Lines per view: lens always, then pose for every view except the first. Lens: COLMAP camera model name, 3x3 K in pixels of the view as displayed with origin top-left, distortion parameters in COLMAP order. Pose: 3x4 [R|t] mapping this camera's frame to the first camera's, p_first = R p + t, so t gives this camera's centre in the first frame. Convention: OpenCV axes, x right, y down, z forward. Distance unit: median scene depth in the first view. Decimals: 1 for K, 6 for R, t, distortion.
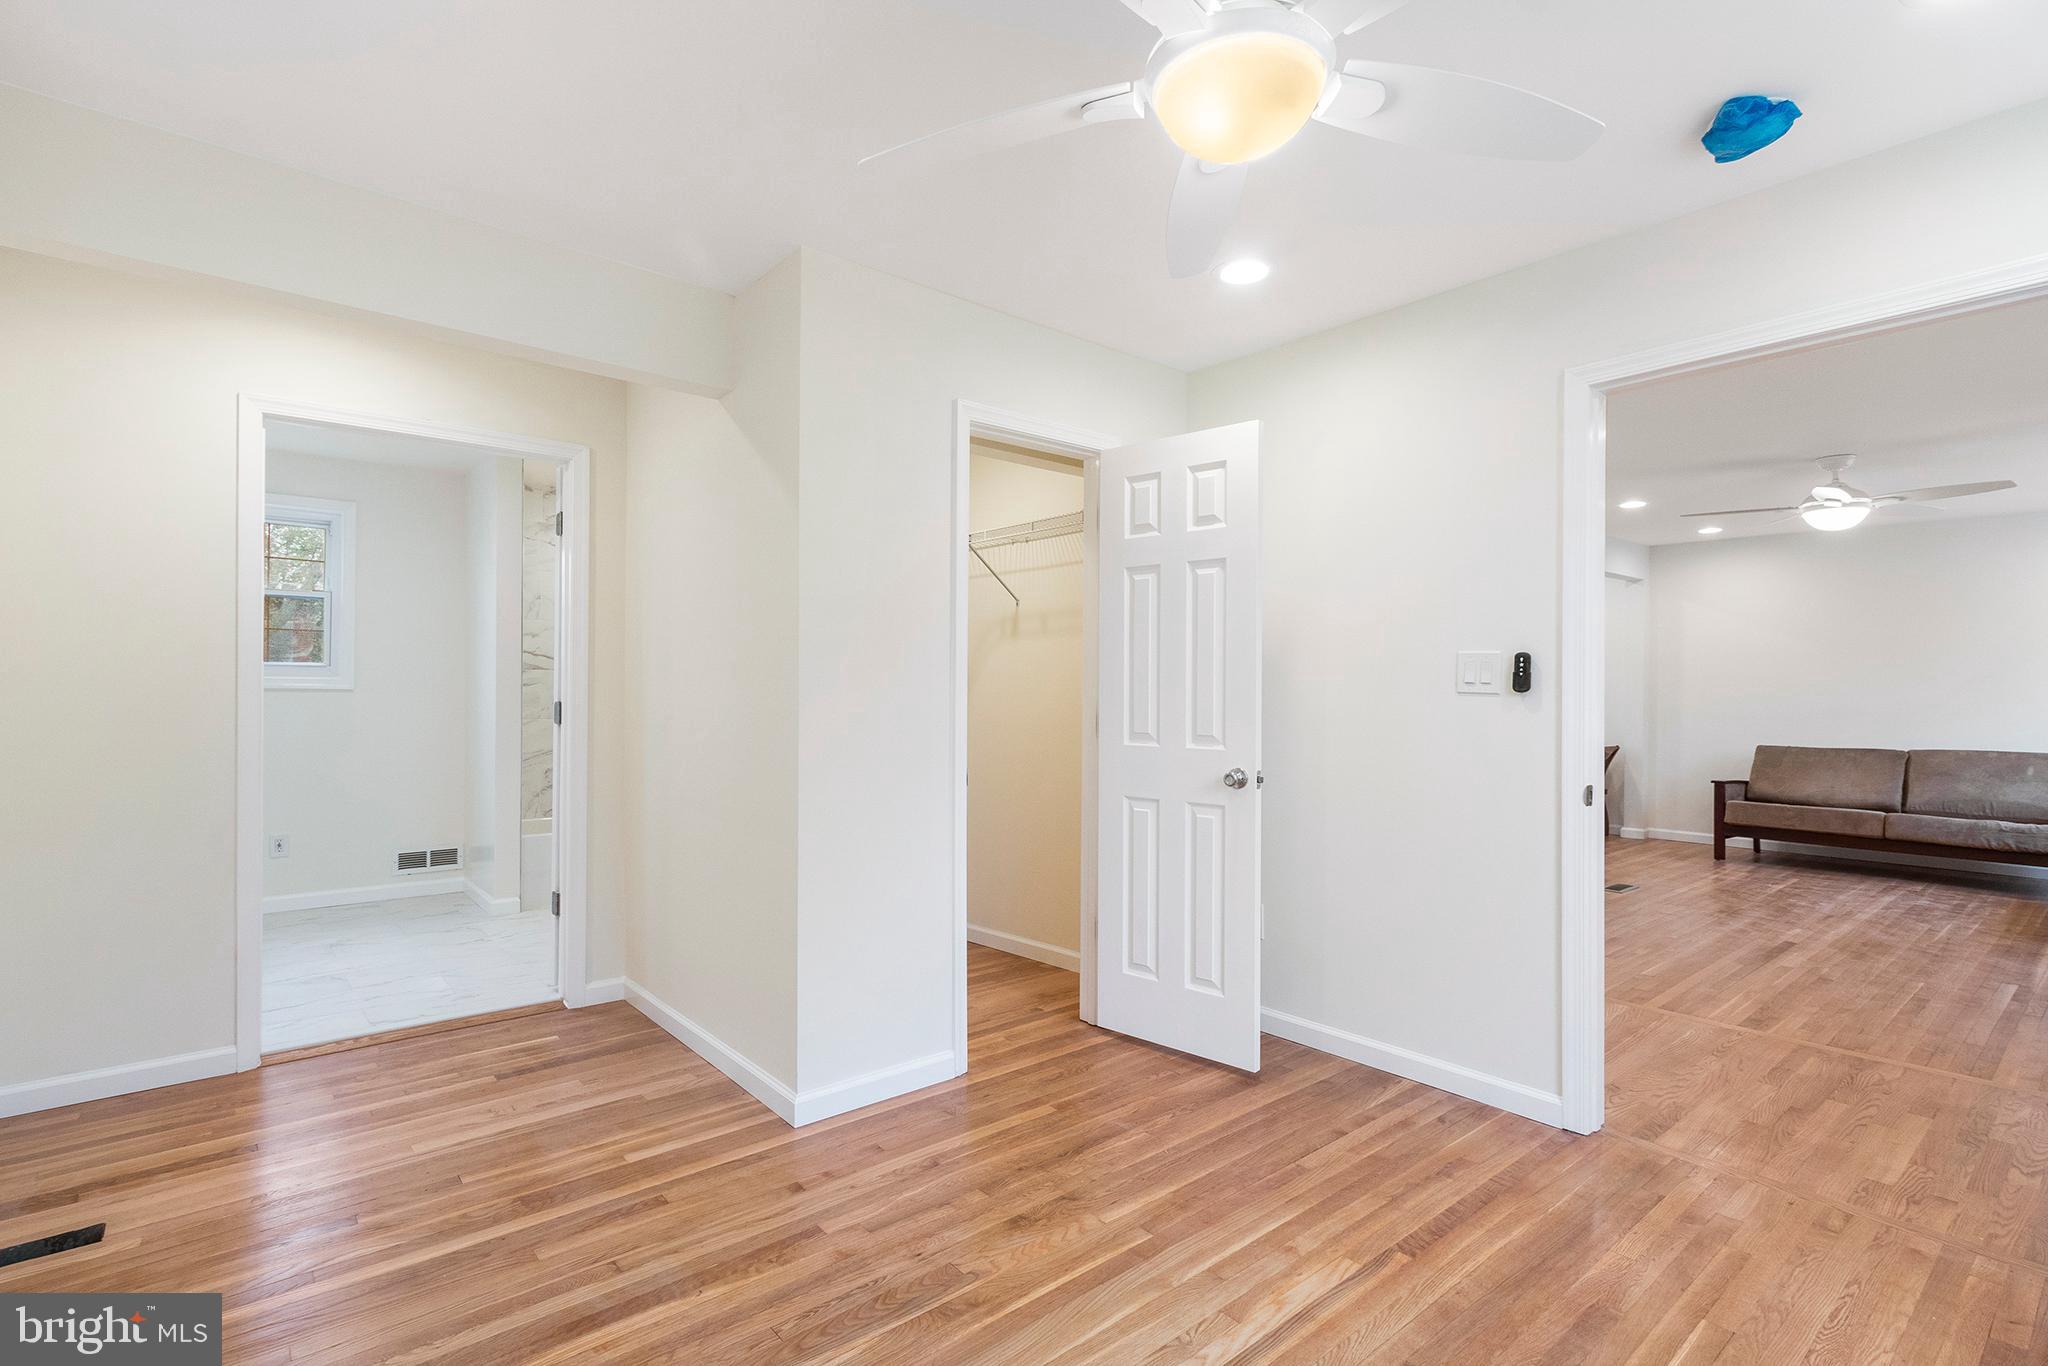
lens RADIAL K [[952.2, 0, 1022.2], [0, 952.2, 685.1], [0, 0, 1]] dist [-0.000200, -0.001051]
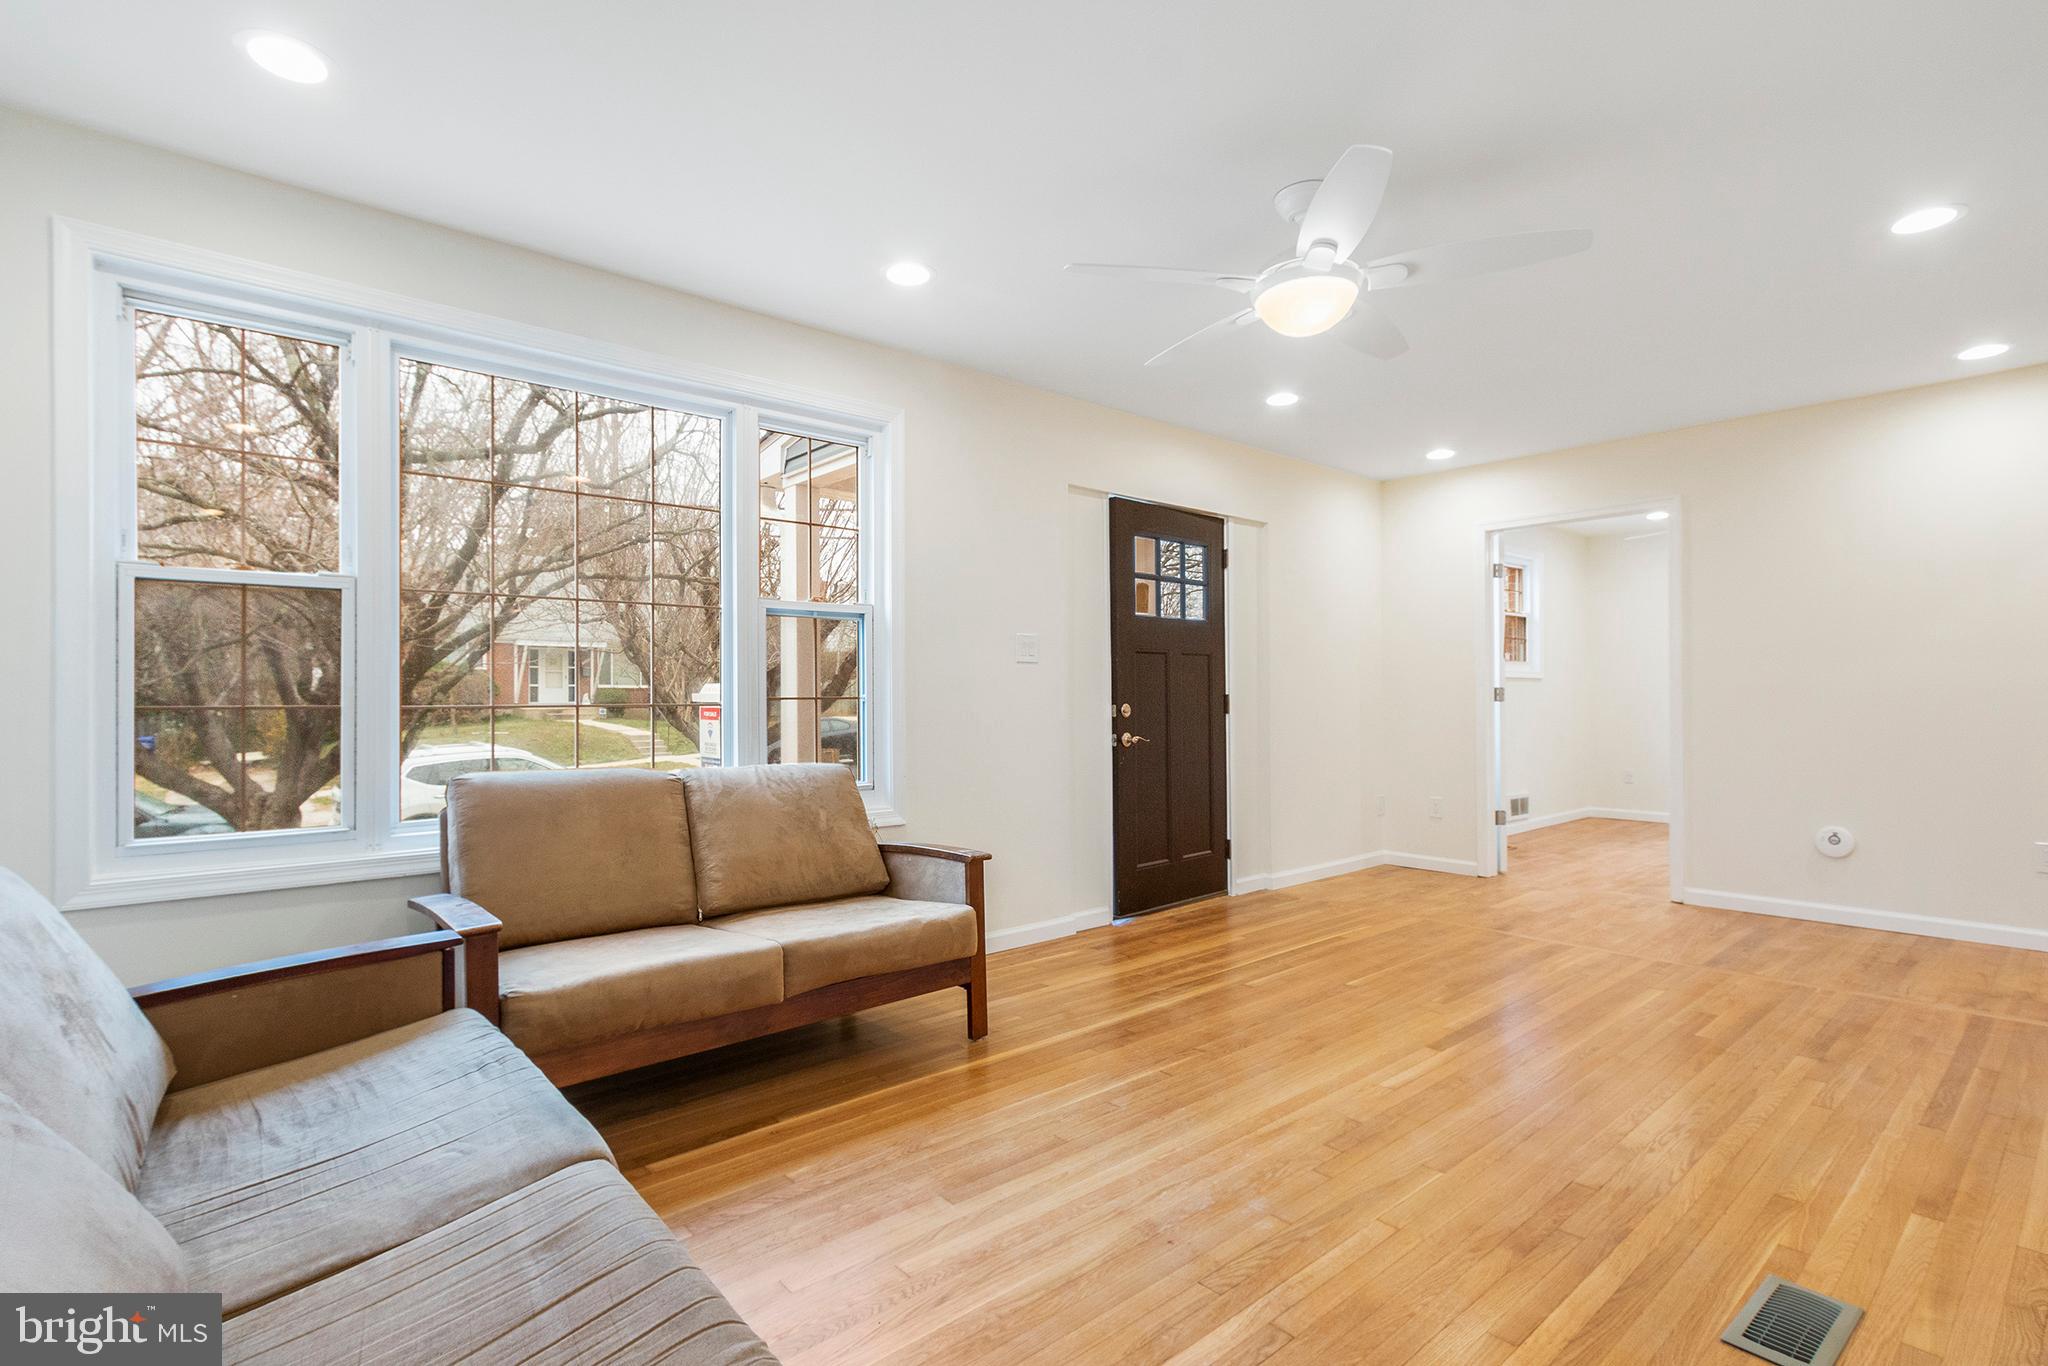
lens RADIAL K [[952.2, 0, 1021.4], [0, 952.2, 690.1], [0, 0, 1]] dist [-0.000200, -0.001051]
pose [[-0.999824, 0.000827, -0.018753, 0.795772], [0.001163, 0.999839, -0.017902, 0.033470], [0.018735, -0.017921, -0.999664, 1.186533]]
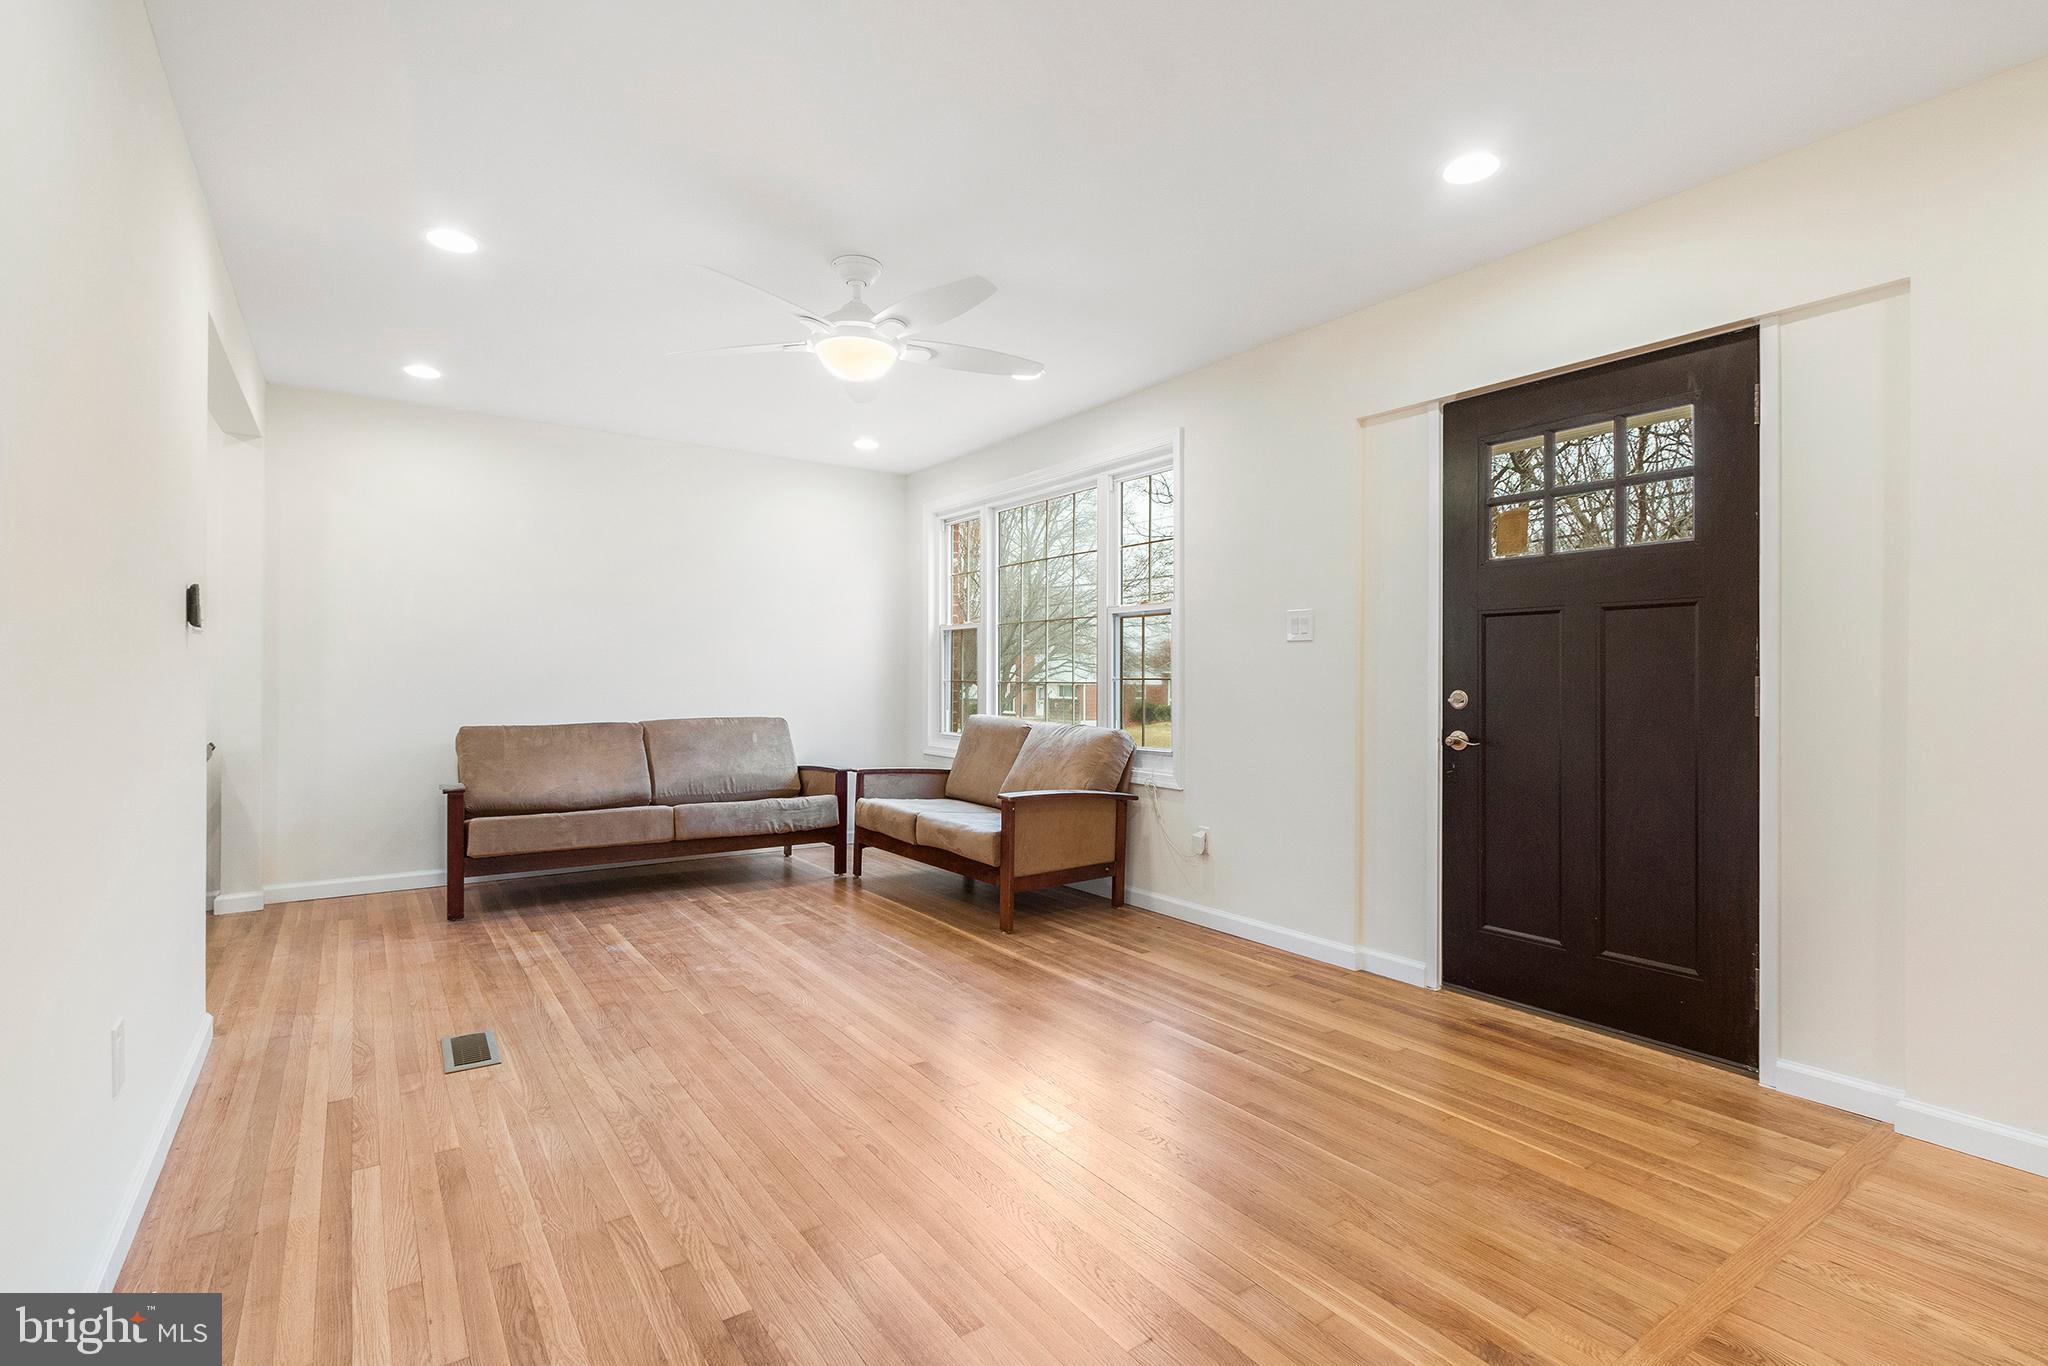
lens RADIAL K [[952.2, 0, 1023.4], [0, 952.2, 672.6], [0, 0, 1]] dist [-0.000200, -0.001051]
pose [[0.072940, 0.001814, 0.997335, 0.174760], [-0.013874, 0.999903, -0.000804, 0.025025], [-0.997240, -0.013778, 0.072958, 0.656255]]
